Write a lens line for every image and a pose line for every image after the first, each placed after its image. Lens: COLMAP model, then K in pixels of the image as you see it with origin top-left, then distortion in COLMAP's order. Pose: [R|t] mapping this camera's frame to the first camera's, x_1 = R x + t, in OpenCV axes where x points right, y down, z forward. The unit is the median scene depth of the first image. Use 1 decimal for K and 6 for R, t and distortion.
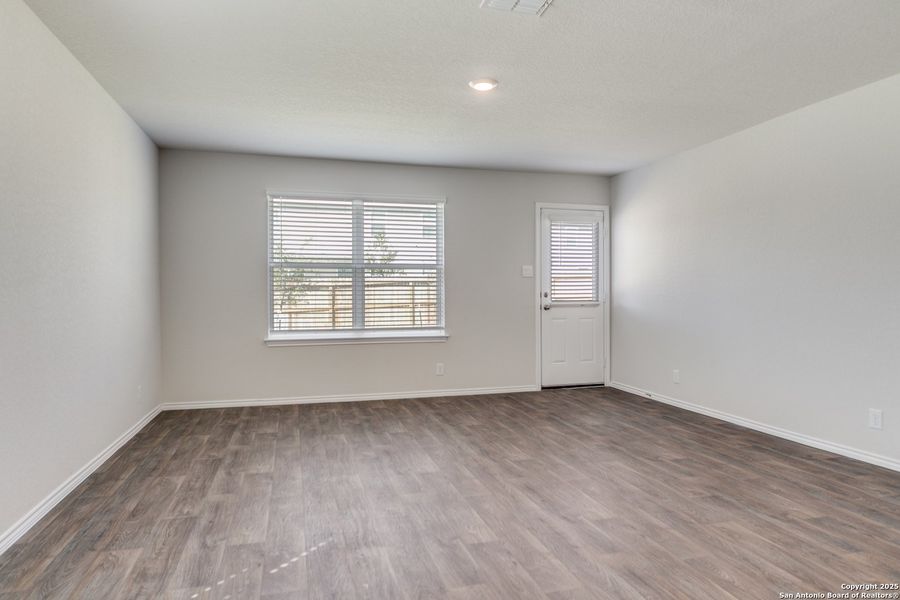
lens RADIAL K [[553.4, 0, 450.0], [0, 553.4, 300.0], [0, 0, 1]] dist [0.000973, 0.001782]
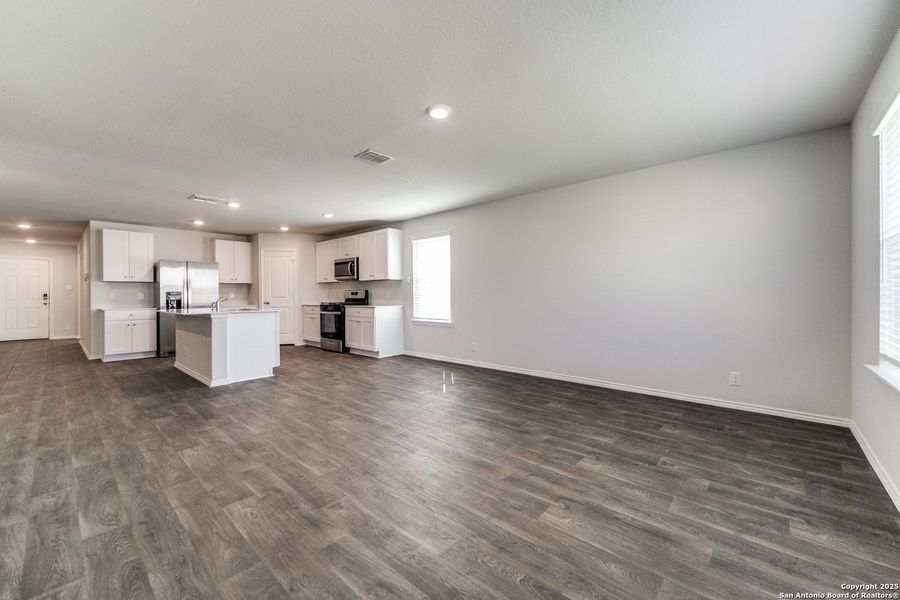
lens RADIAL K [[356.0, 0, 449.4], [0, 356.0, 295.5], [0, 0, 1]] dist [-0.000118, -0.000073]
pose [[-0.848382, 0.005744, -0.529354, 0.287929], [-0.003029, 0.999872, 0.015704, -0.014410], [0.529376, 0.014926, -0.848256, 1.085884]]
